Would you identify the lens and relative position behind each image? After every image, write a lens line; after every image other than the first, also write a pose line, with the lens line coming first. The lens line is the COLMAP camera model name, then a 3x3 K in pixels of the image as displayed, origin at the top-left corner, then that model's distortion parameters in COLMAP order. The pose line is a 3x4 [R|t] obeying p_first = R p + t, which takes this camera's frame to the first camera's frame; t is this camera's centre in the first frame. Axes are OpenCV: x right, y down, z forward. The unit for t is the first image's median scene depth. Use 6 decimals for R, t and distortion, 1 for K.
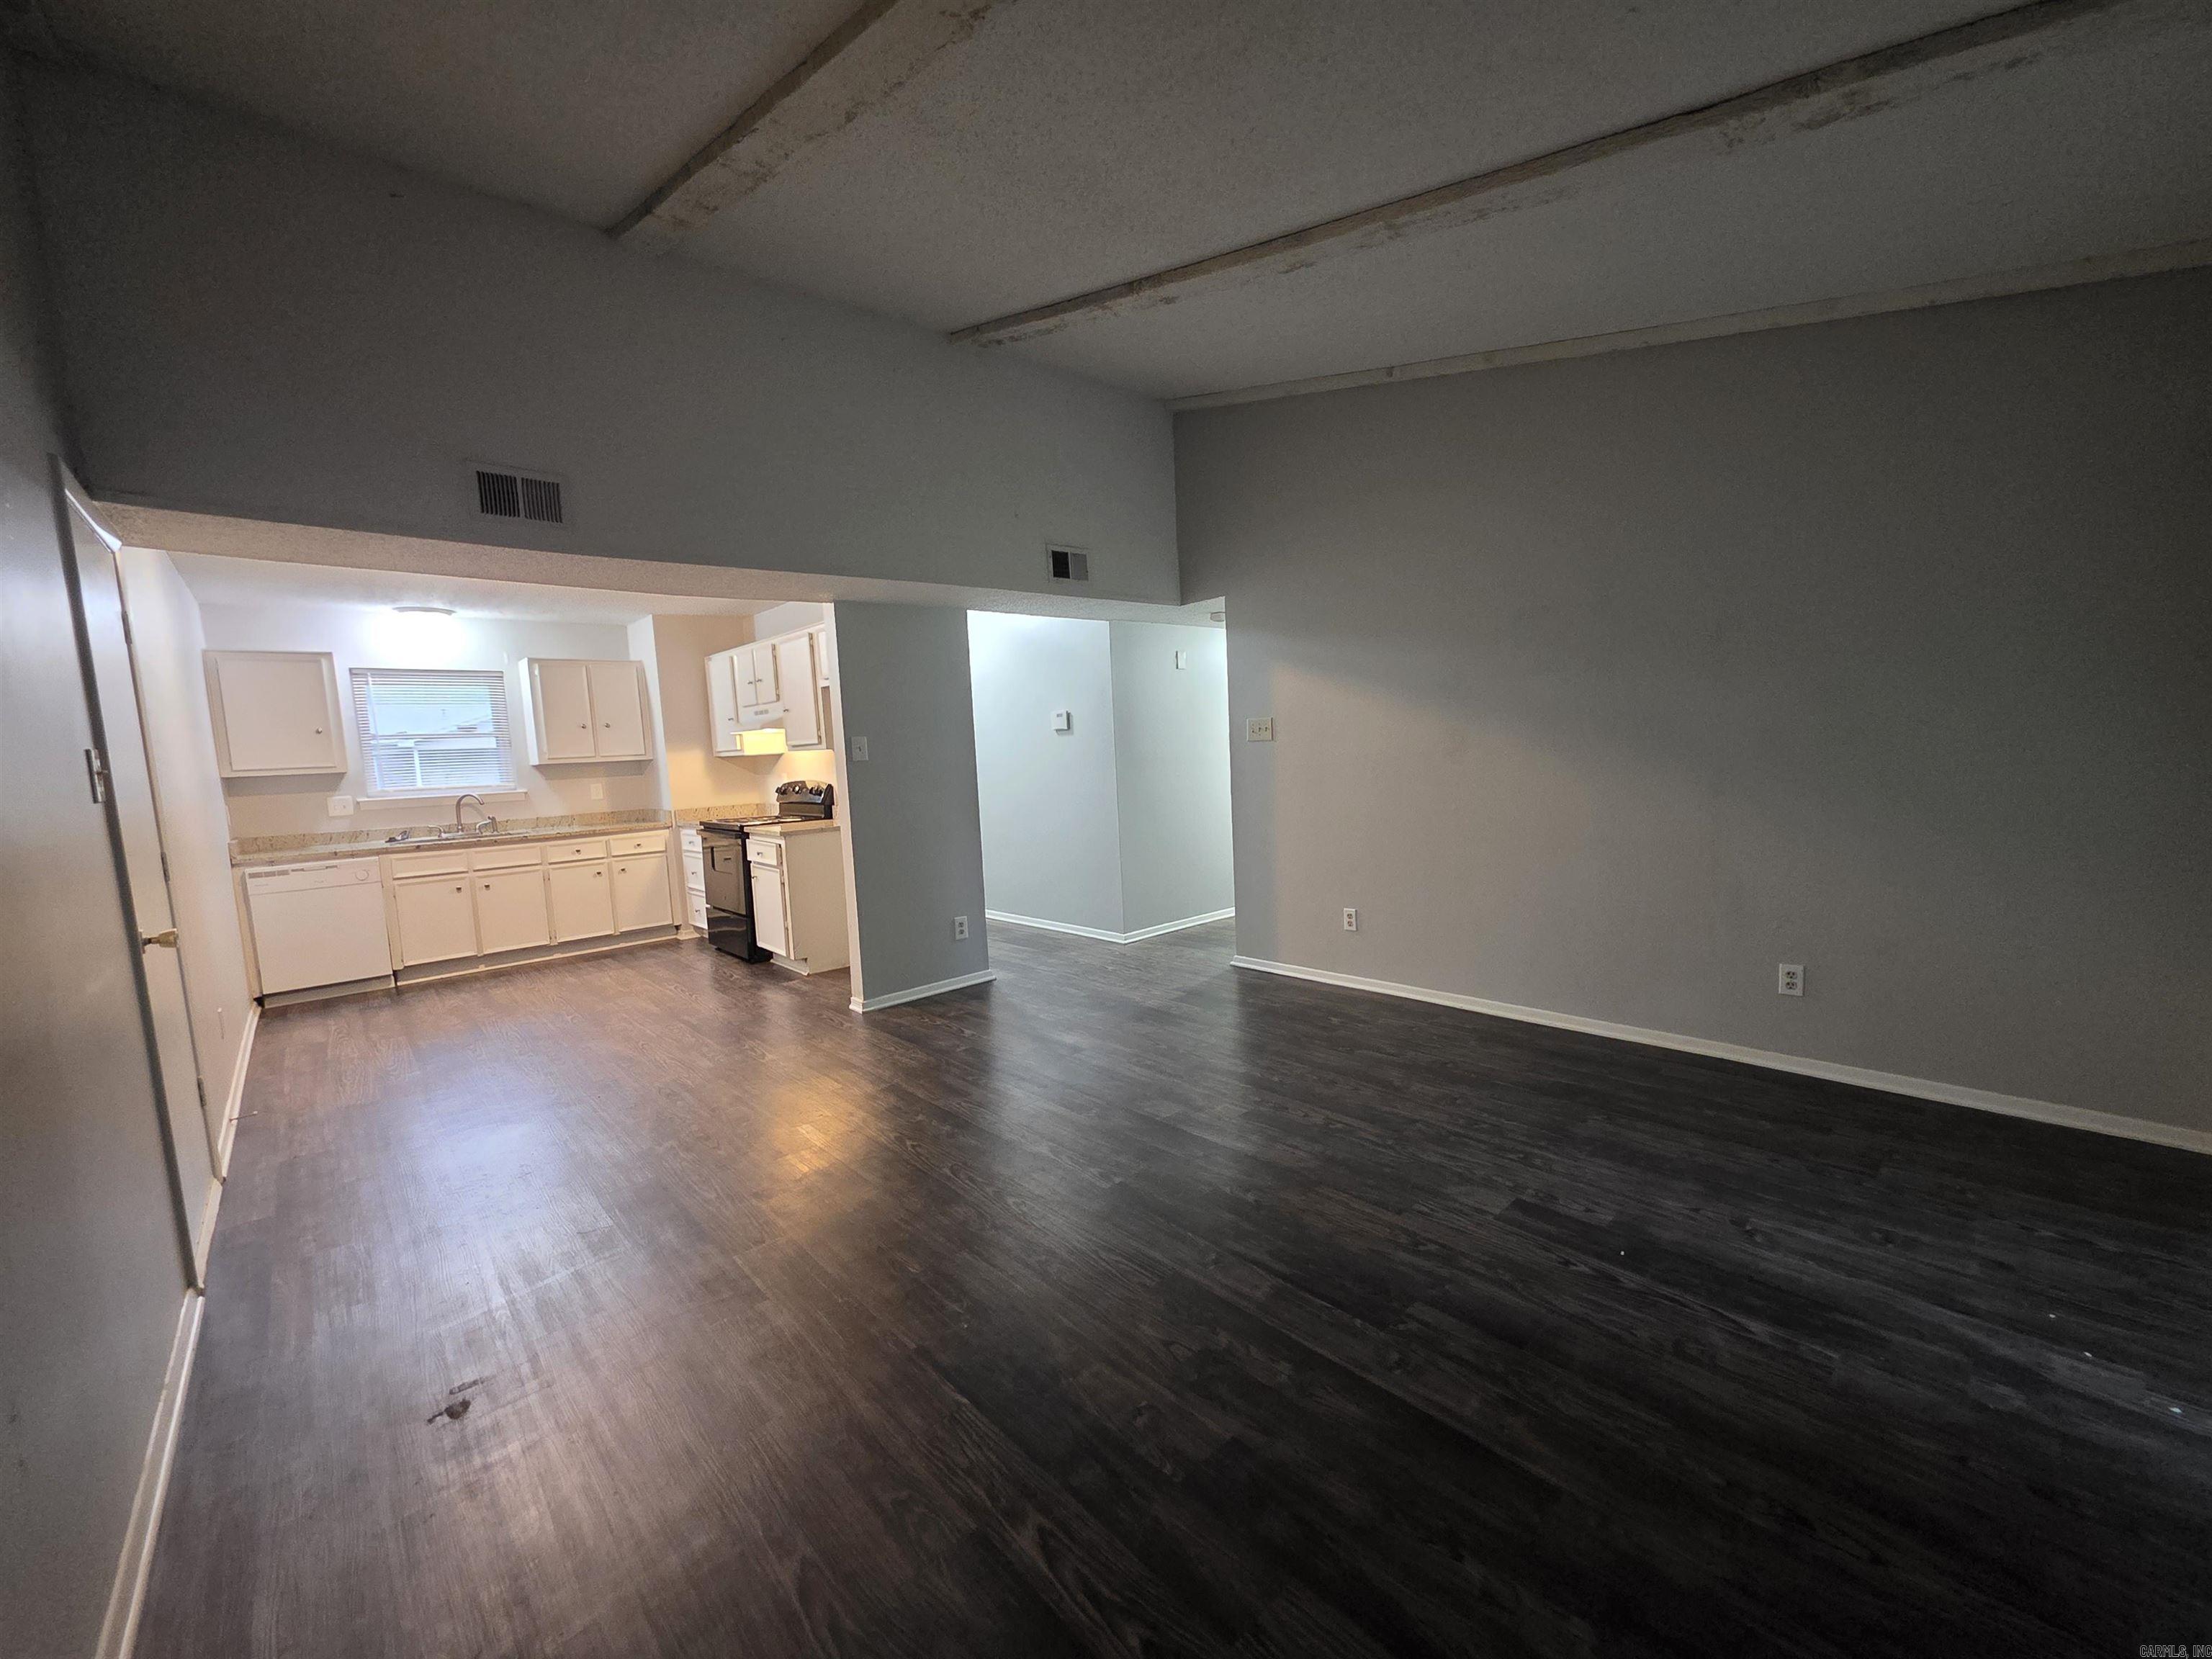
lens RADIAL K [[887.7, 0, 1110.0], [0, 887.7, 834.8], [0, 0, 1]] dist [0.000045, 0.001151]
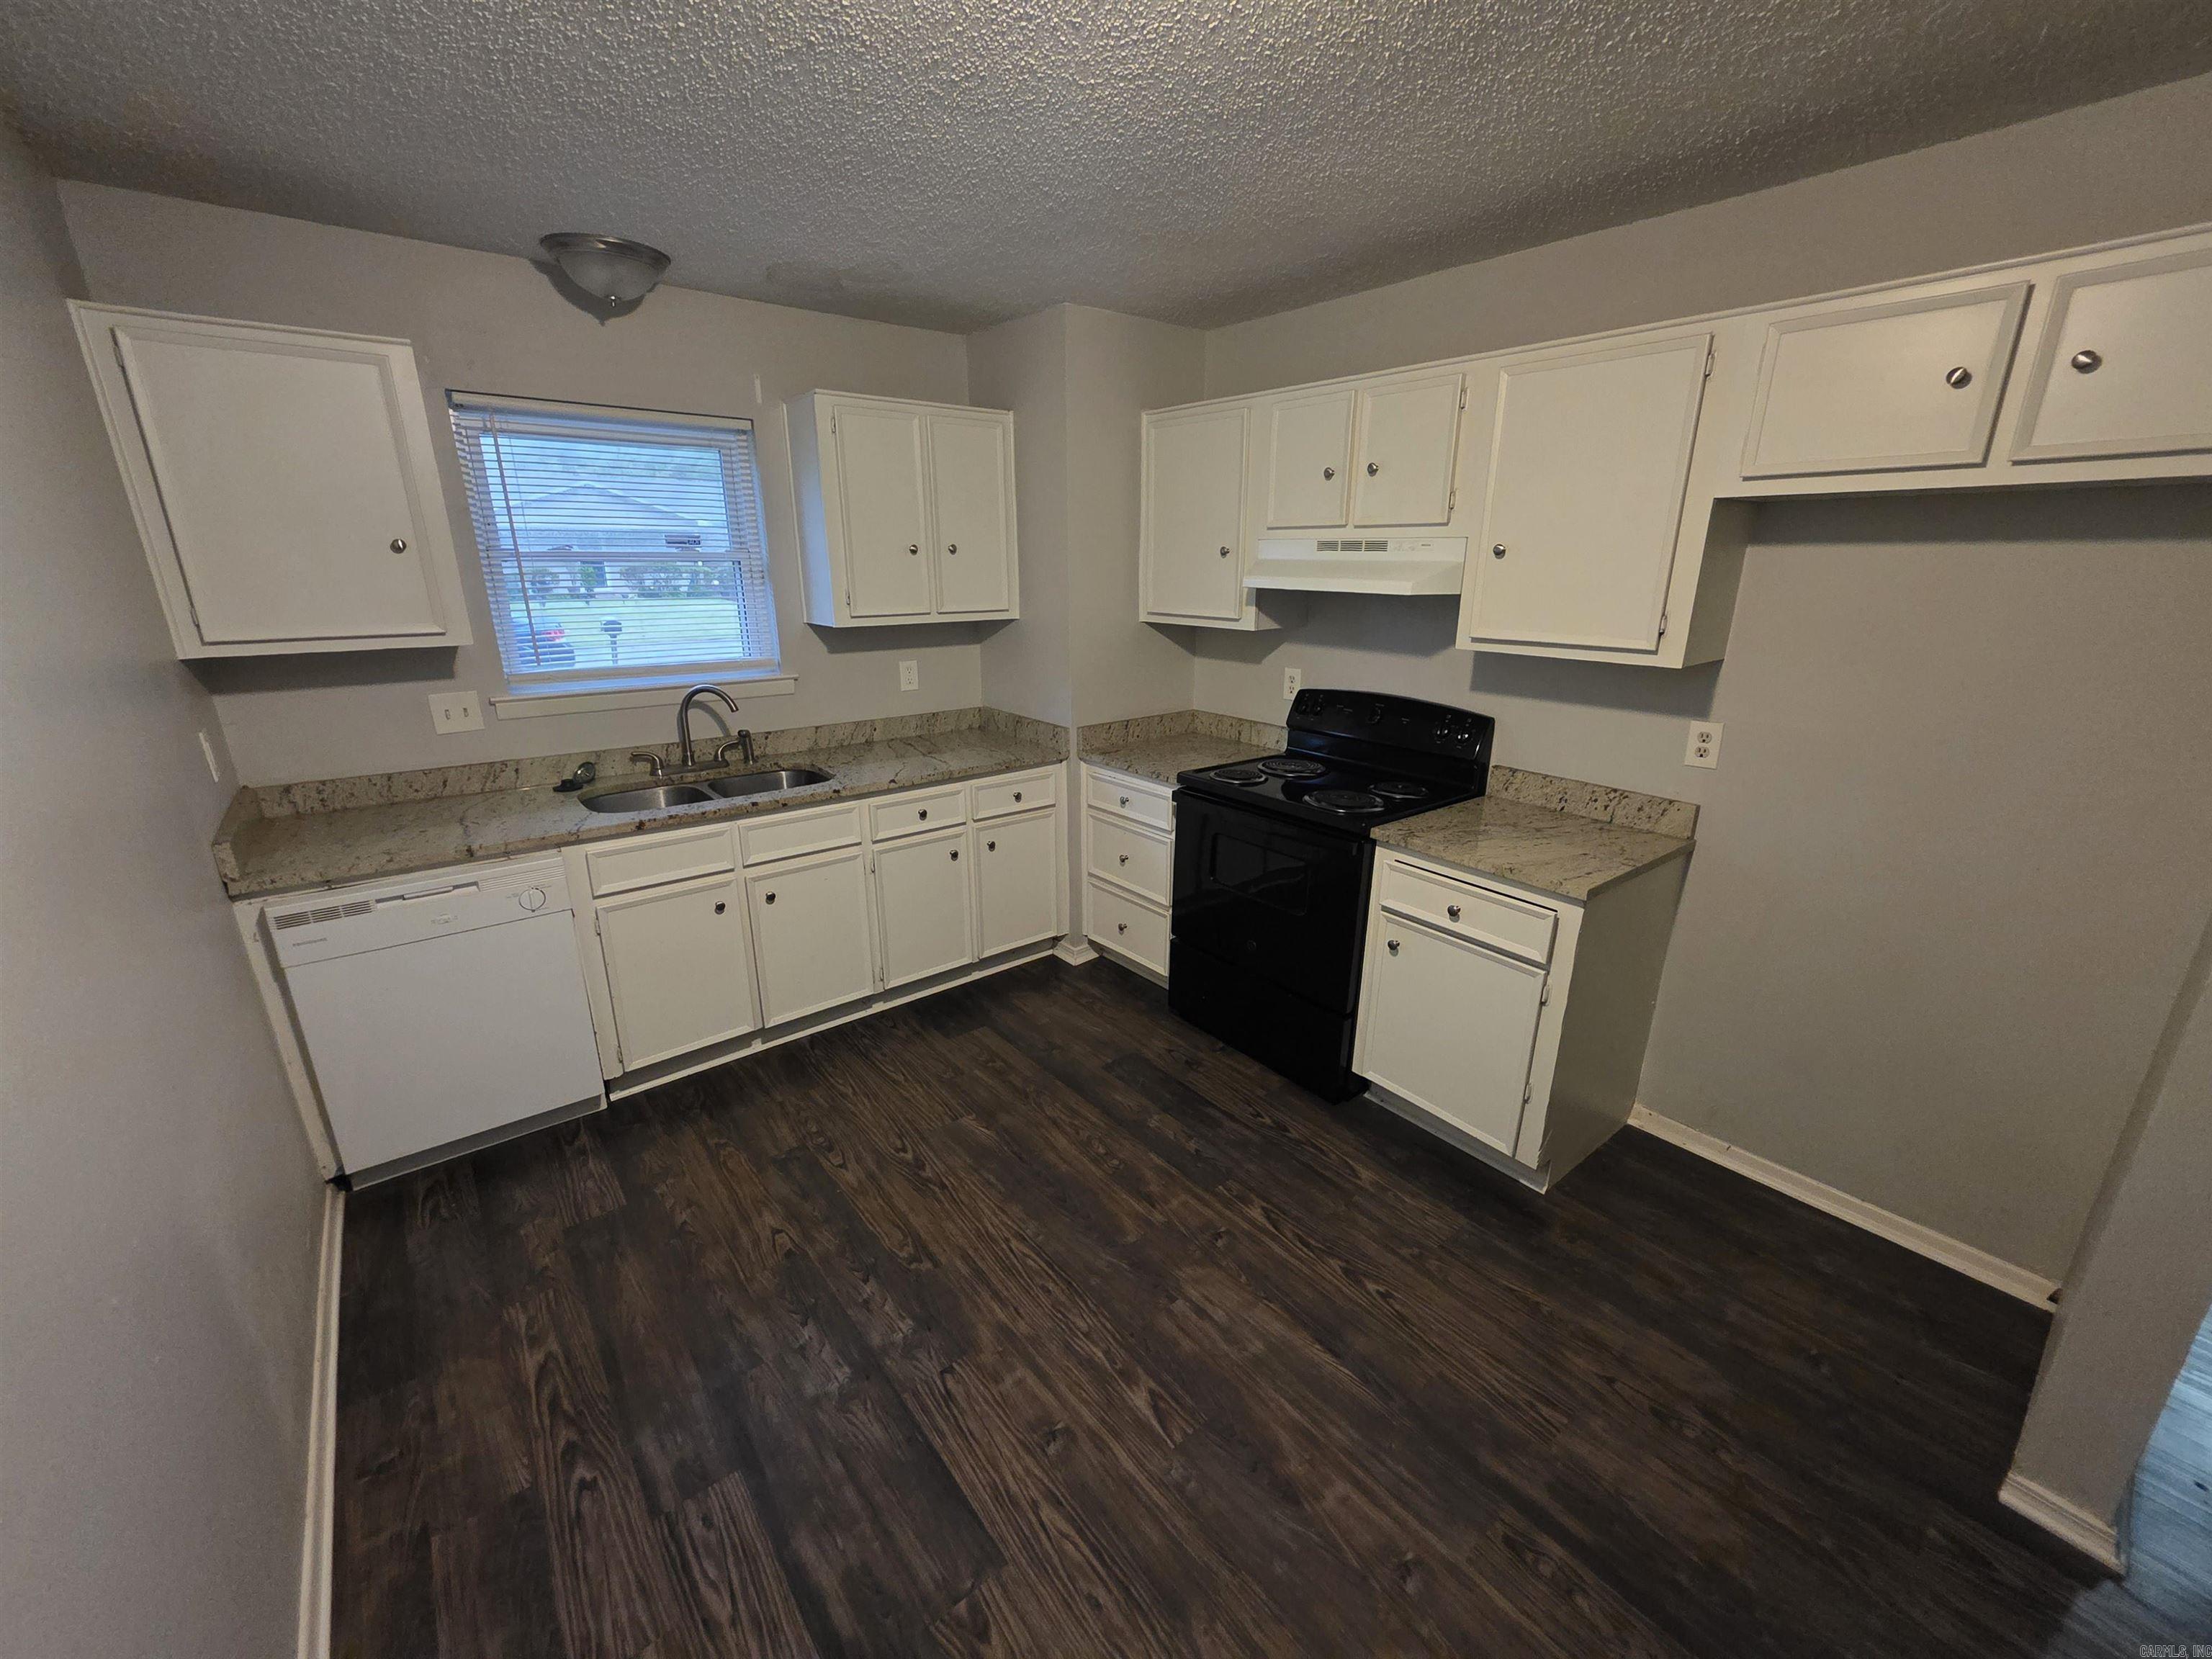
lens RADIAL K [[887.7, 0, 1108.8], [0, 887.7, 830.3], [0, 0, 1]] dist [0.000045, 0.001151]
pose [[0.997163, 0.068739, -0.030679, -0.471789], [-0.061015, 0.976779, 0.205379, -0.080071], [0.044084, -0.202925, 0.978201, 0.510037]]
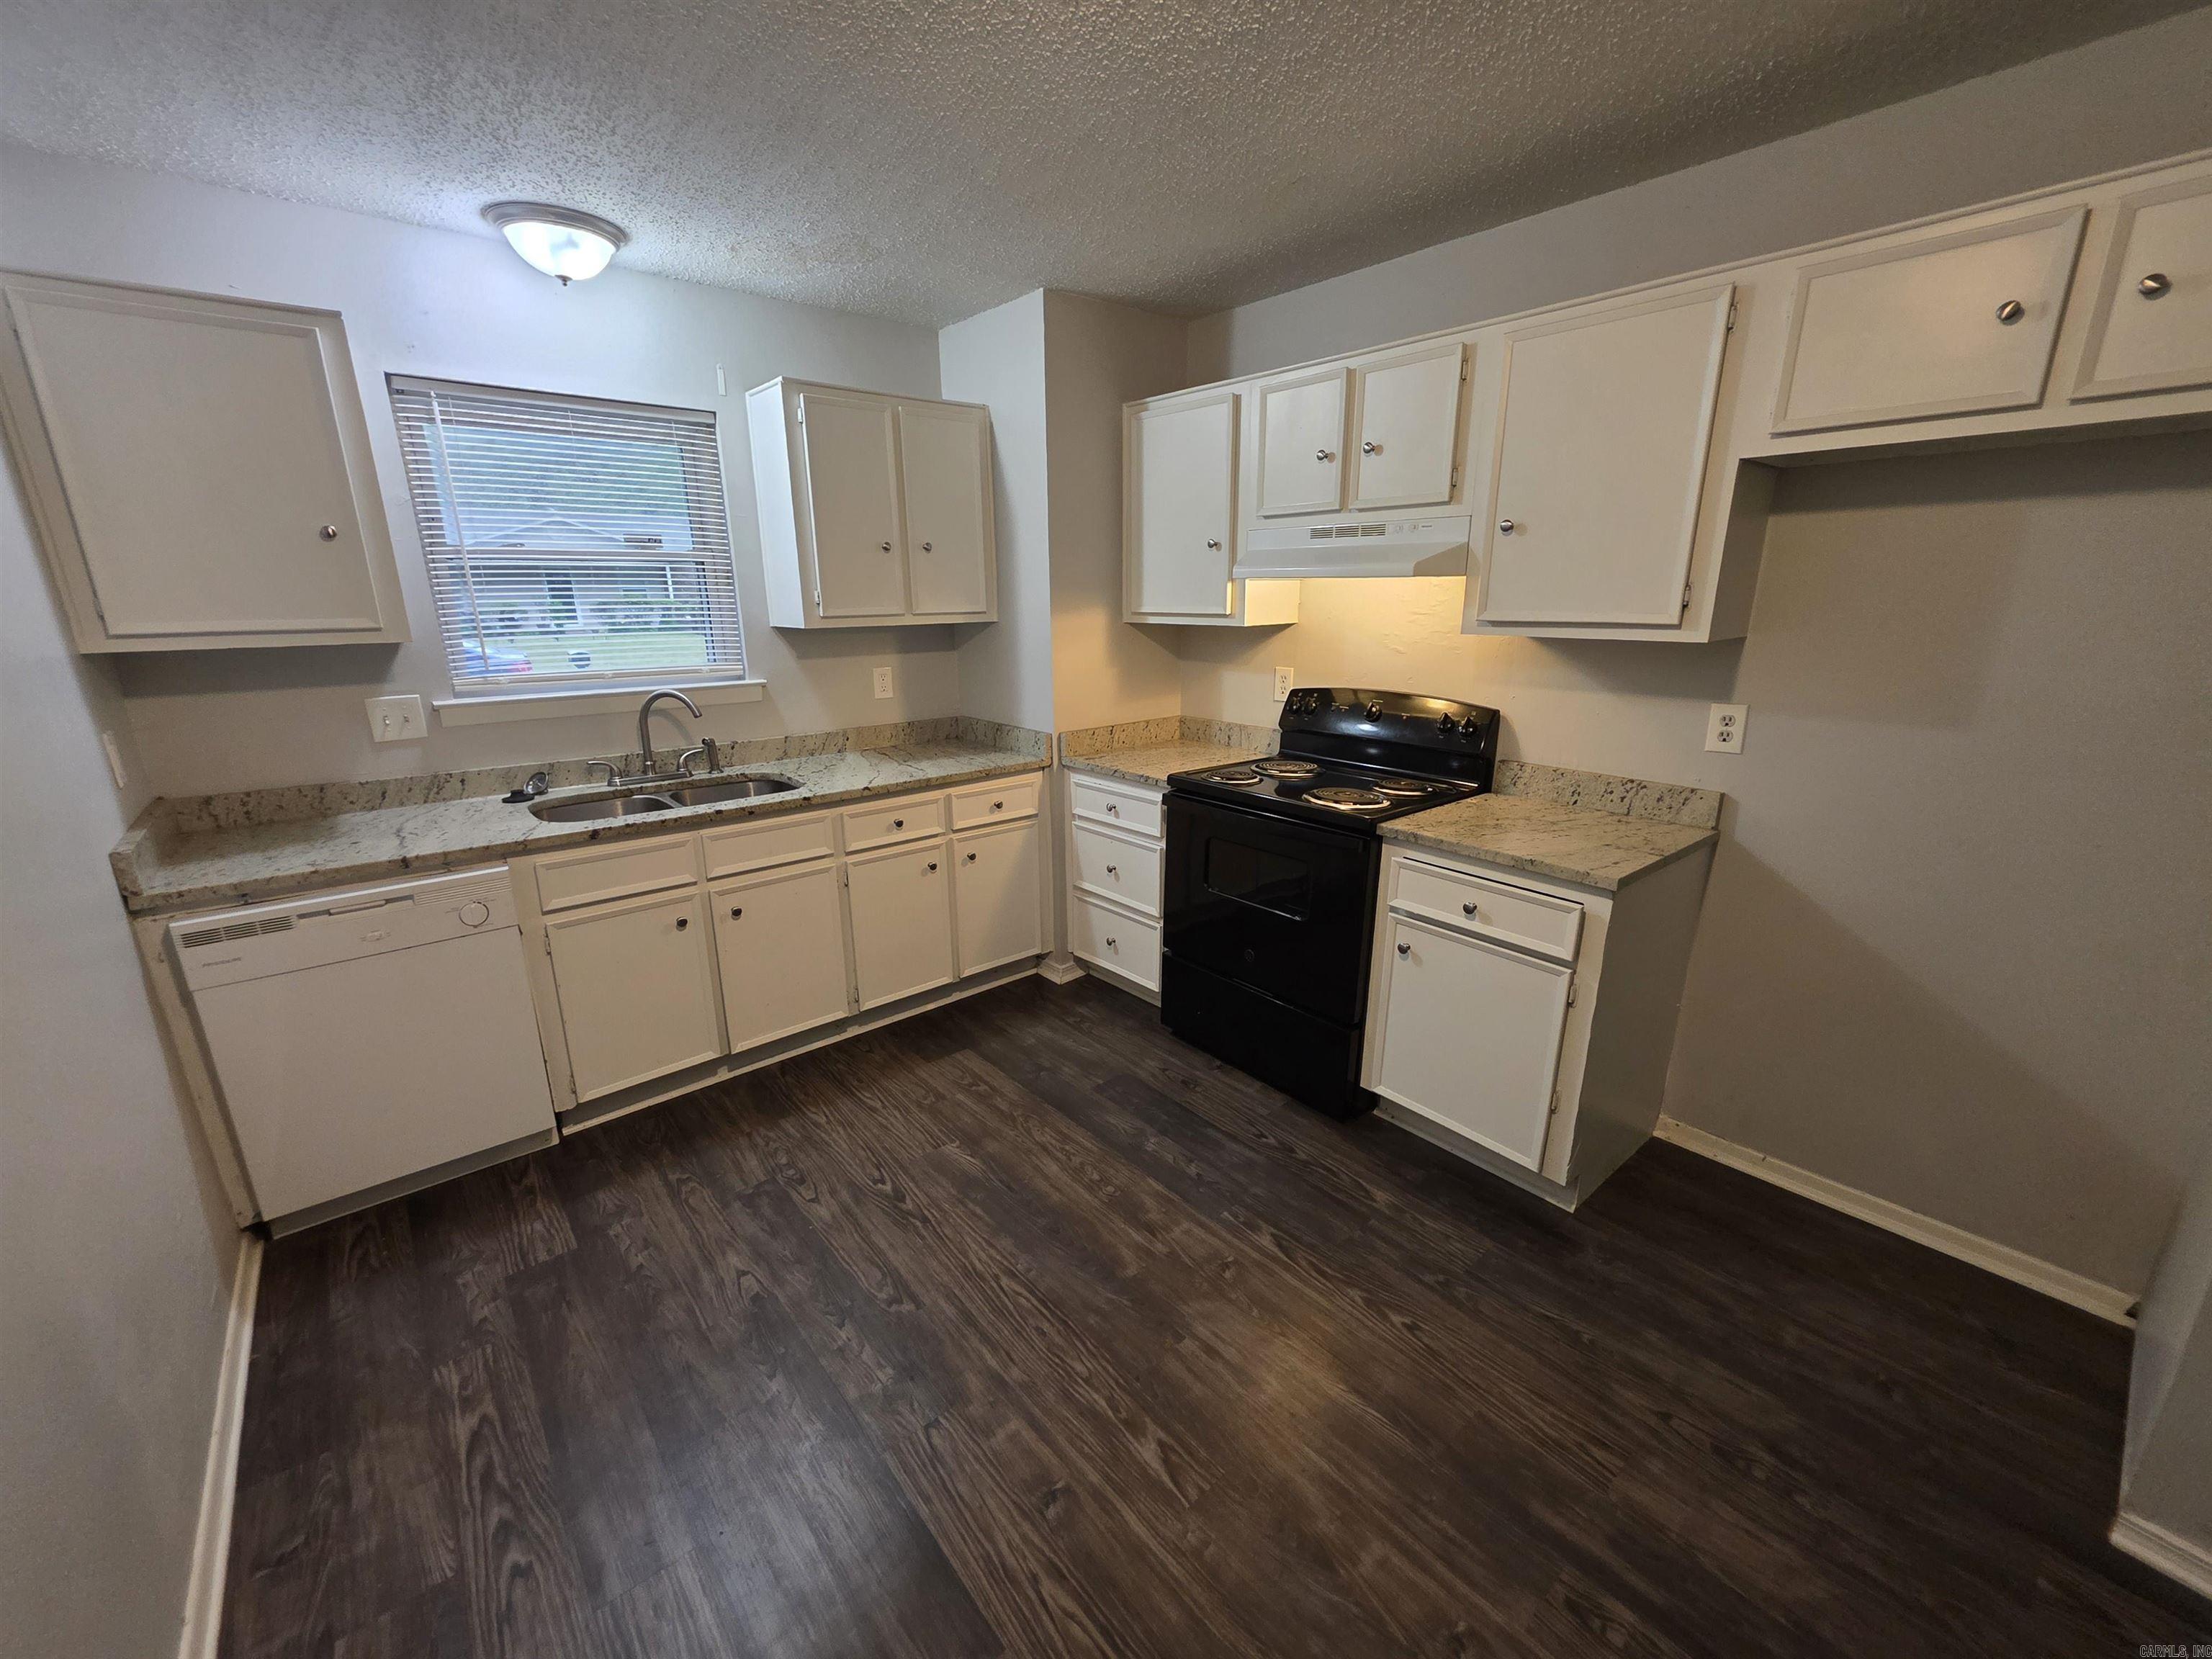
lens RADIAL K [[887.7, 0, 1100.3], [0, 887.7, 836.4], [0, 0, 1]] dist [0.000045, 0.001151]
pose [[0.998526, 0.051954, -0.015702, -0.477035], [-0.048372, 0.983078, 0.176688, -0.062534], [0.024616, -0.175668, 0.984142, 0.531386]]
